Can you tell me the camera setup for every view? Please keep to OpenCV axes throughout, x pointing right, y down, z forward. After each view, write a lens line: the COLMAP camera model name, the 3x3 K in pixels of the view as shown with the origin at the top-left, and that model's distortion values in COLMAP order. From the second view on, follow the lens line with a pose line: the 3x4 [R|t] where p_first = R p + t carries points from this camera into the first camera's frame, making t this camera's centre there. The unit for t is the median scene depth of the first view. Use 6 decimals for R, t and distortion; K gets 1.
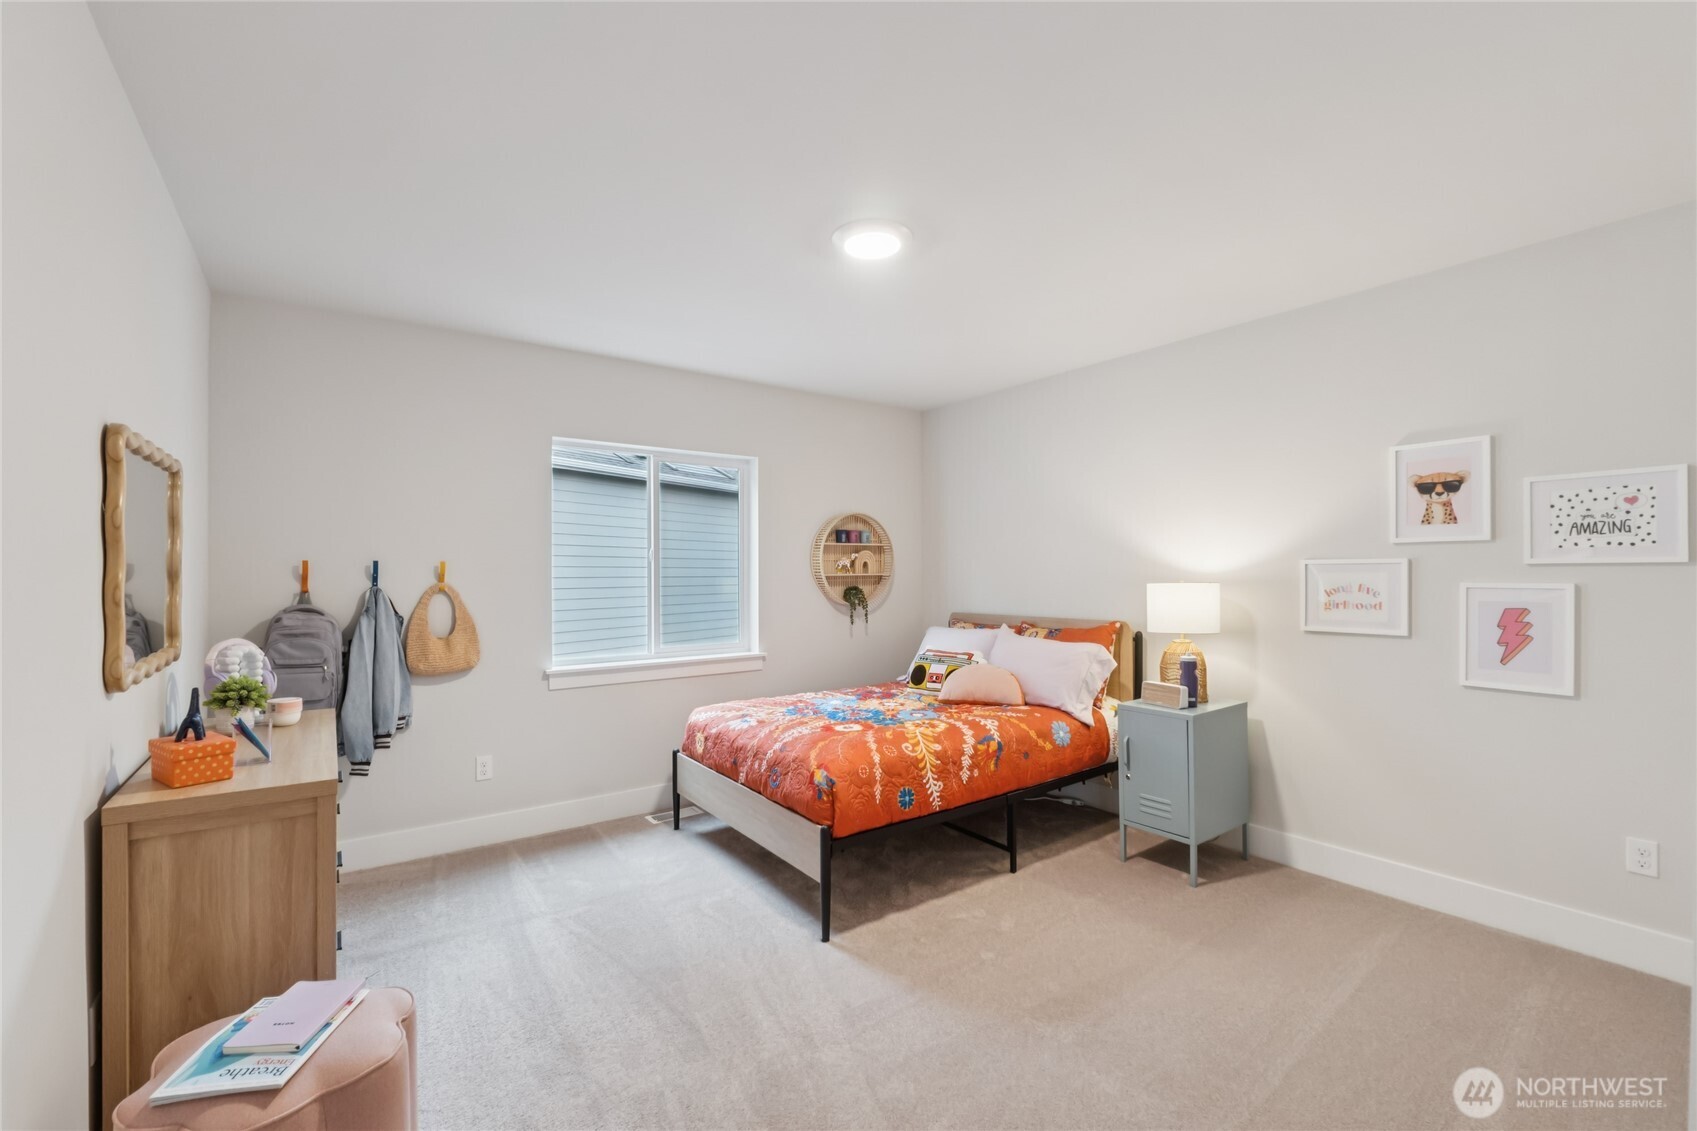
lens RADIAL K [[714.8, 0, 851.9], [0, 714.8, 567.8], [0, 0, 1]] dist [-0.011123, -0.000028]
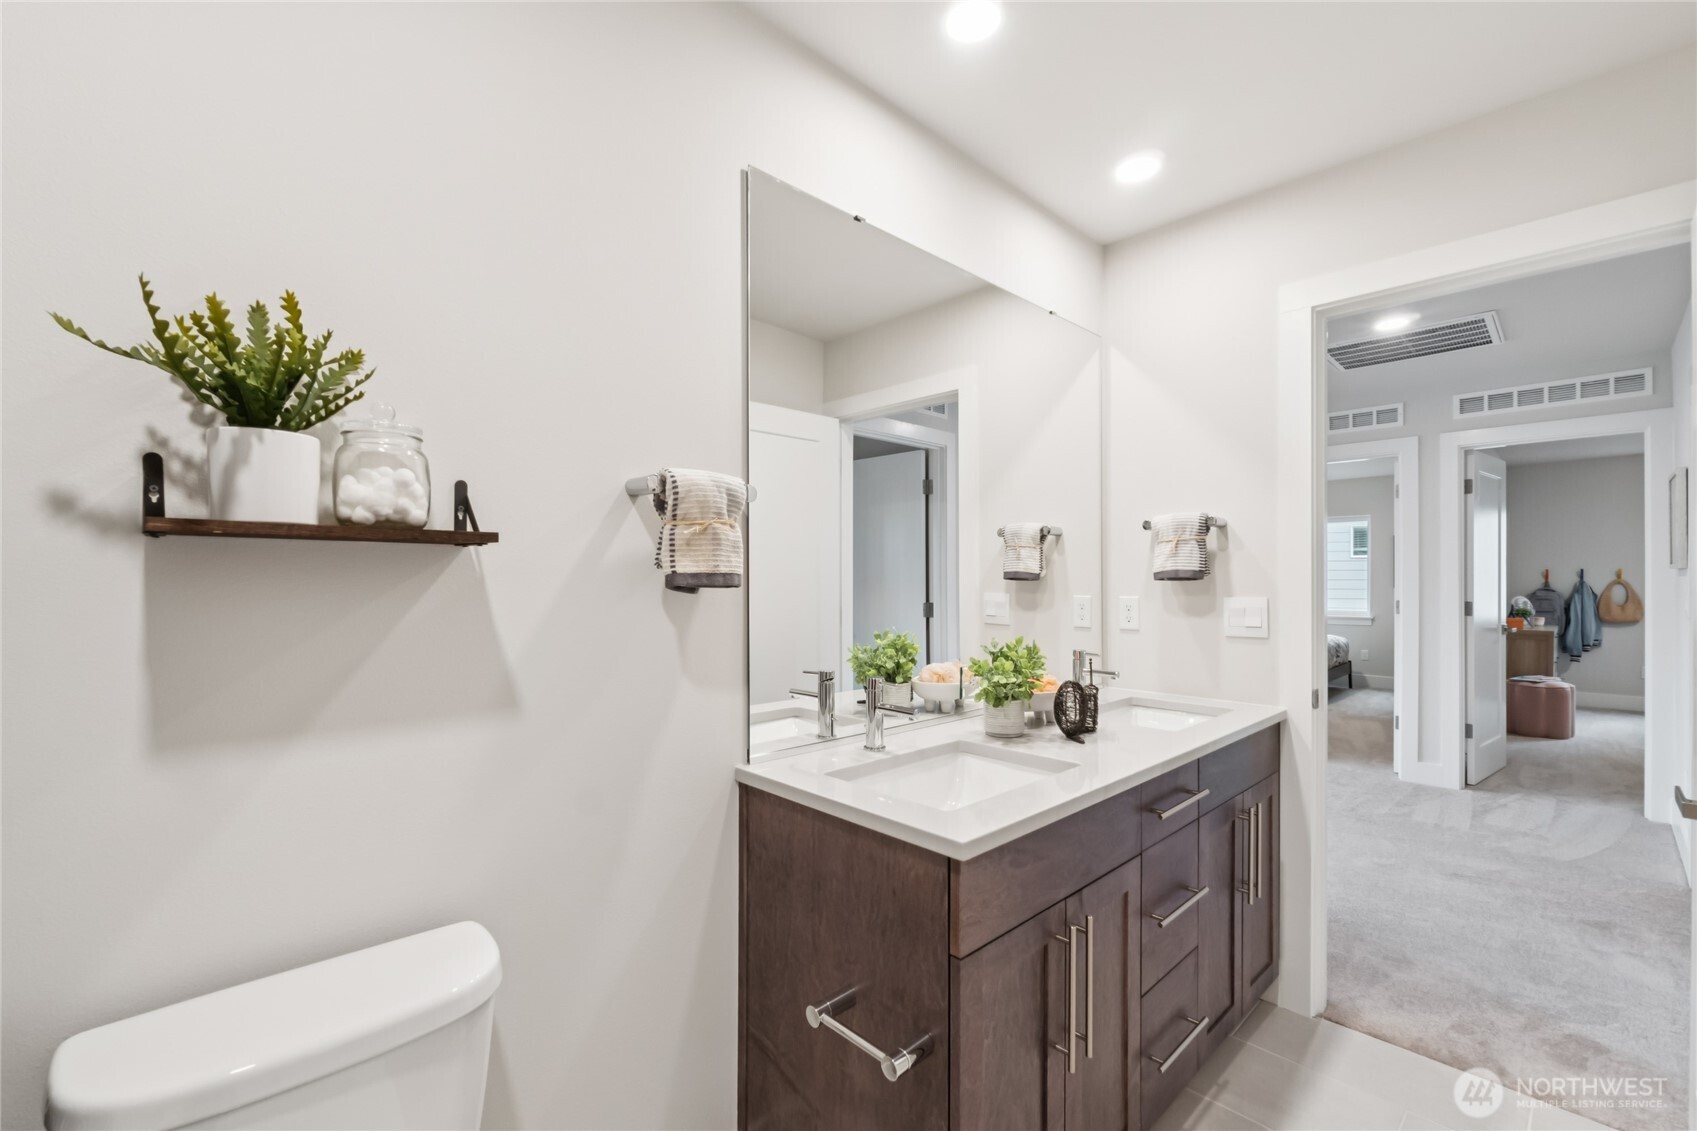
lens RADIAL K [[714.8, 0, 851.9], [0, 714.8, 567.8], [0, 0, 1]] dist [-0.011123, -0.000028]
pose [[0.127044, -0.010893, -0.991837, 1.168798], [0.008824, 0.999913, -0.009852, -0.010368], [0.991858, -0.007501, 0.127129, -1.465009]]
